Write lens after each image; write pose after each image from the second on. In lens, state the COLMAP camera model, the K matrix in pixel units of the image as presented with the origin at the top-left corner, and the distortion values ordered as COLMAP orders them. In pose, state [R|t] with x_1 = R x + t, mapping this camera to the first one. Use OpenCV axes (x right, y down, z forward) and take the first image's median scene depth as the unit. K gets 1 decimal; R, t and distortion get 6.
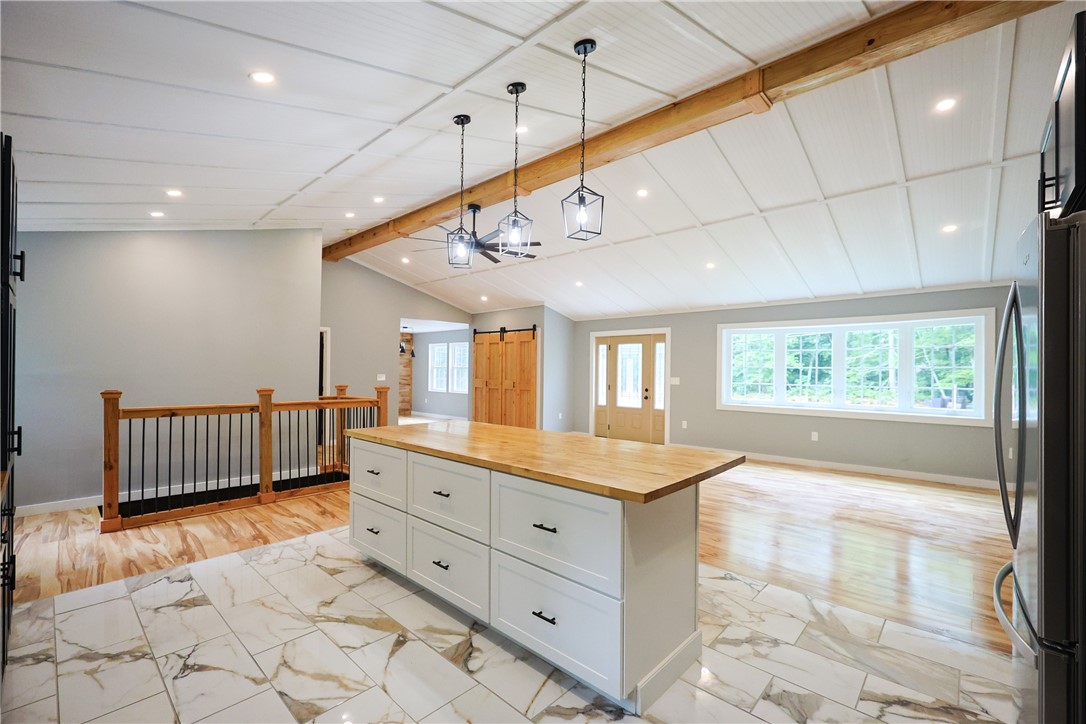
lens RADIAL K [[462.5, 0, 549.2], [0, 462.5, 371.2], [0, 0, 1]] dist [0.000700, -0.000553]
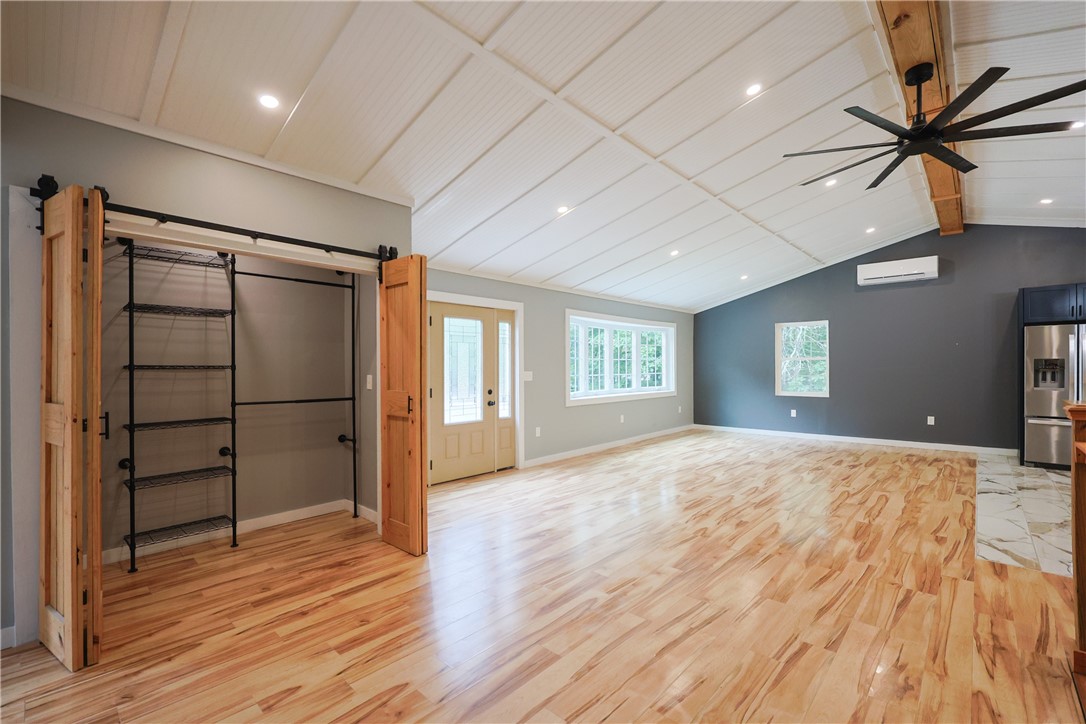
lens RADIAL K [[471.9, 0, 556.9], [0, 471.9, 367.3], [0, 0, 1]] dist [0.000898, -0.000316]
pose [[-0.010477, -0.011654, 0.999877, -0.481808], [0.007146, 0.999906, 0.011729, -0.001601], [-0.999920, 0.007268, -0.010393, 0.946109]]
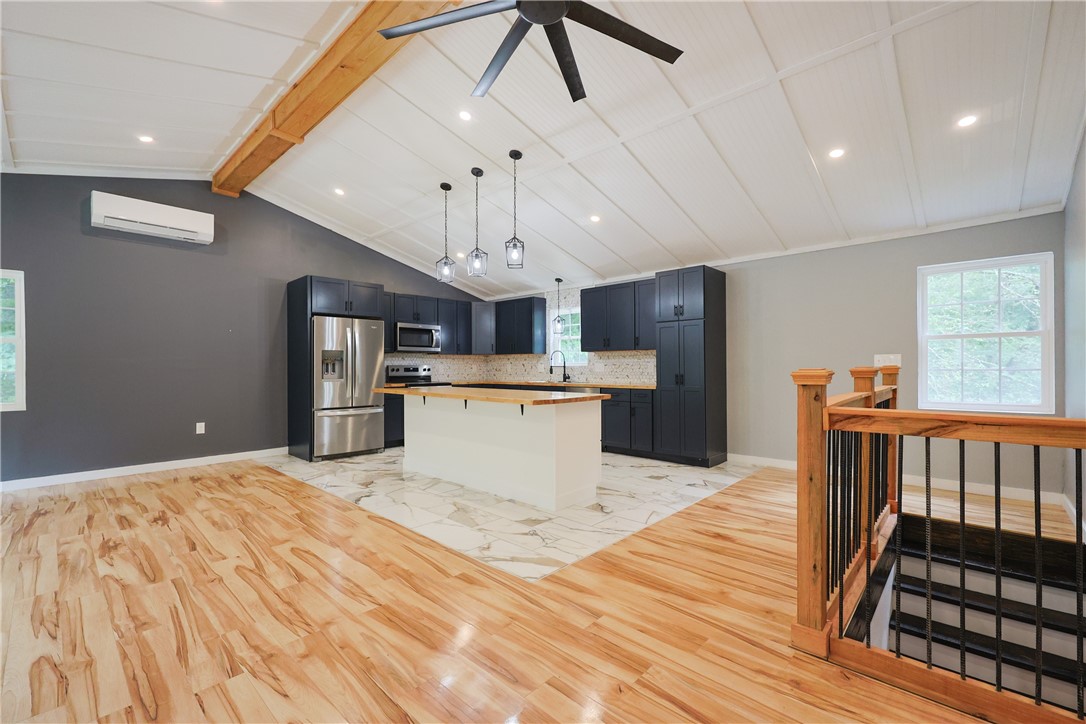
lens RADIAL K [[463.6, 0, 544.3], [0, 463.6, 368.6], [0, 0, 1]] dist [-0.003005, -0.000038]
pose [[-0.999947, -0.006248, 0.008214, -0.110898], [-0.006212, 0.999971, 0.004401, 0.021251], [-0.008242, 0.004350, -0.999957, 0.899924]]
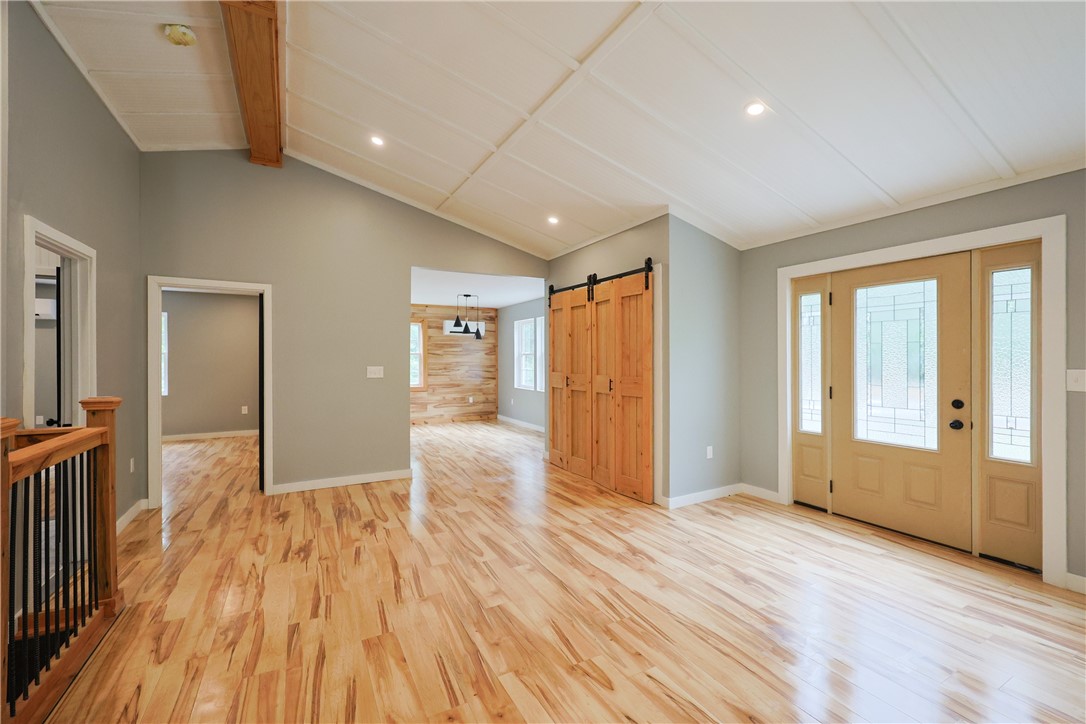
lens RADIAL K [[456.9, 0, 547.4], [0, 456.9, 357.9], [0, 0, 1]] dist [-0.003094, 0.000242]
pose [[0.945556, -0.013806, -0.325166, 0.022801], [0.012944, 0.999905, -0.004815, 0.001760], [0.325202, 0.000344, 0.945645, 0.575150]]
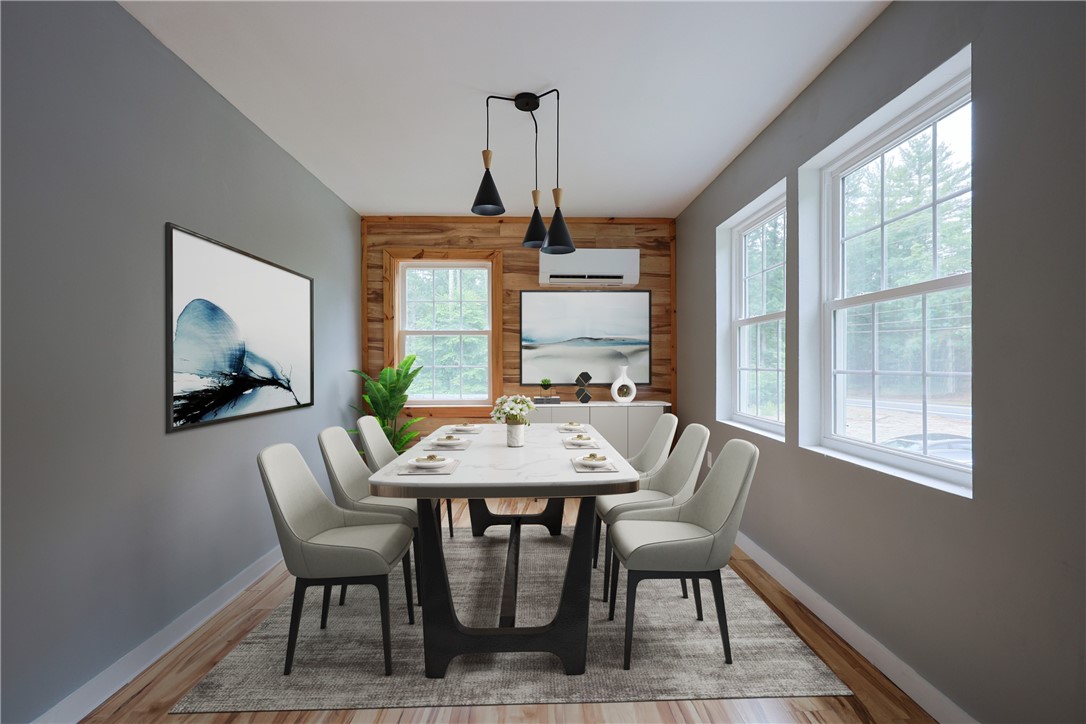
lens RADIAL K [[463.6, 0, 544.3], [0, 463.6, 368.6], [0, 0, 1]] dist [-0.003005, -0.000038]
pose [[0.697188, -0.006011, -0.716863, -0.241515], [0.009423, 0.999955, 0.000780, 0.022655], [0.716826, -0.007298, 0.697214, 1.237128]]
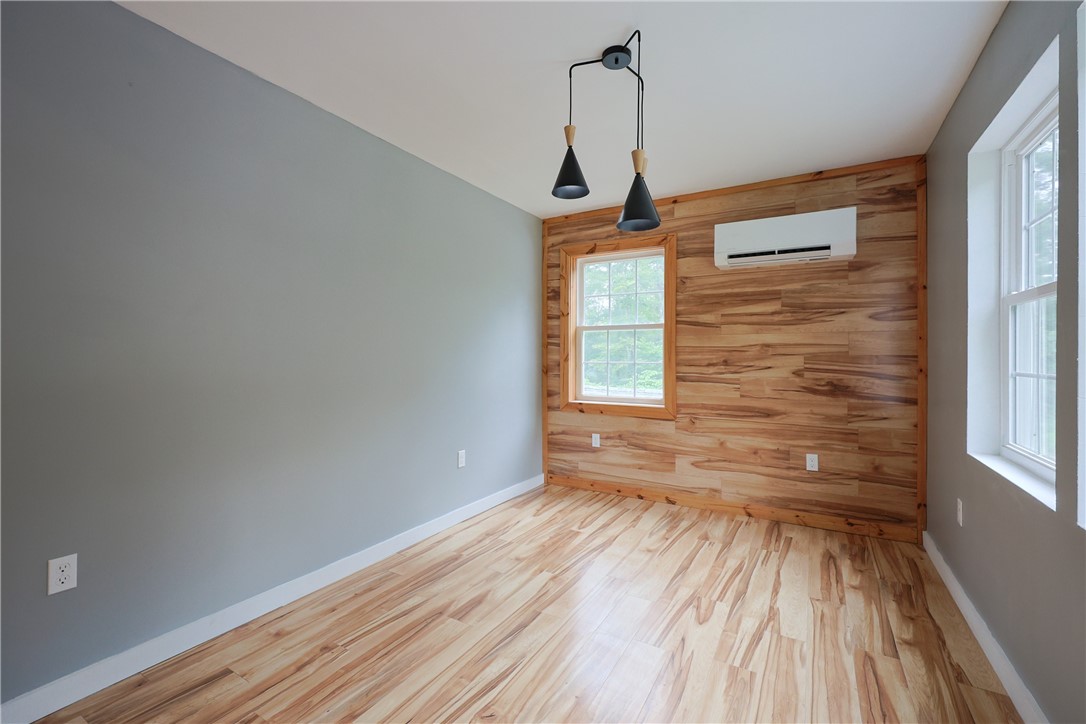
lens RADIAL K [[456.9, 0, 547.4], [0, 456.9, 357.9], [0, 0, 1]] dist [-0.003094, 0.000242]
pose [[0.210301, -0.007096, -0.977611, -0.226906], [-0.001790, 0.999969, -0.007643, 0.018713], [0.977635, 0.003357, 0.210282, 1.339178]]
